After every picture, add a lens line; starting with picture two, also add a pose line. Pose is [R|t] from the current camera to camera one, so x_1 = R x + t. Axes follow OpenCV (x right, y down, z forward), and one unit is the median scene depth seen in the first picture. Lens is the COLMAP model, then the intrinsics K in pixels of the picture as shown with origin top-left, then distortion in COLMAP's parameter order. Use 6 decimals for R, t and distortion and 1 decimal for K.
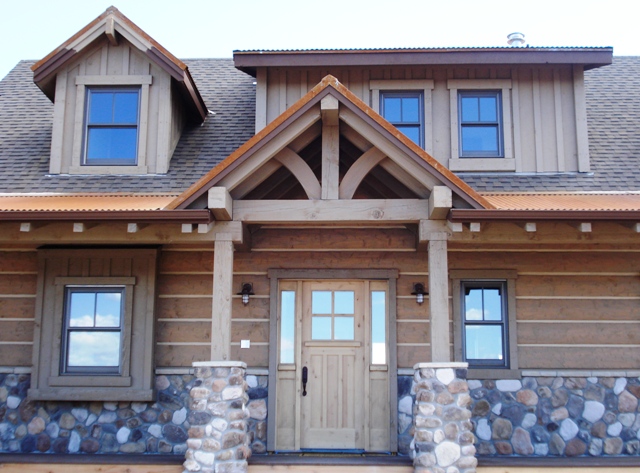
lens RADIAL K [[869.9, 0, 317.1], [0, 869.9, 234.5], [0, 0, 1]] dist [-0.038048, 0.000000]
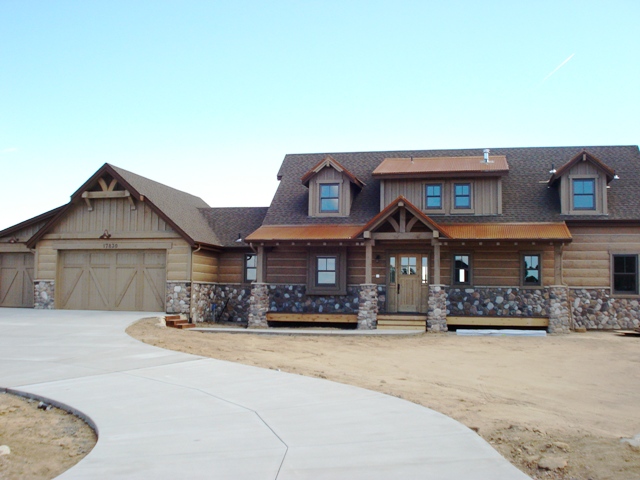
lens RADIAL K [[710.5, 0, 320.5], [0, 710.5, 241.7], [0, 0, 1]] dist [-0.102365, 0.000000]
pose [[0.981118, -0.004752, -0.193352, 0.191086], [0.028058, 0.992620, 0.117978, -0.276517], [0.191364, -0.121176, 0.974010, -1.348913]]
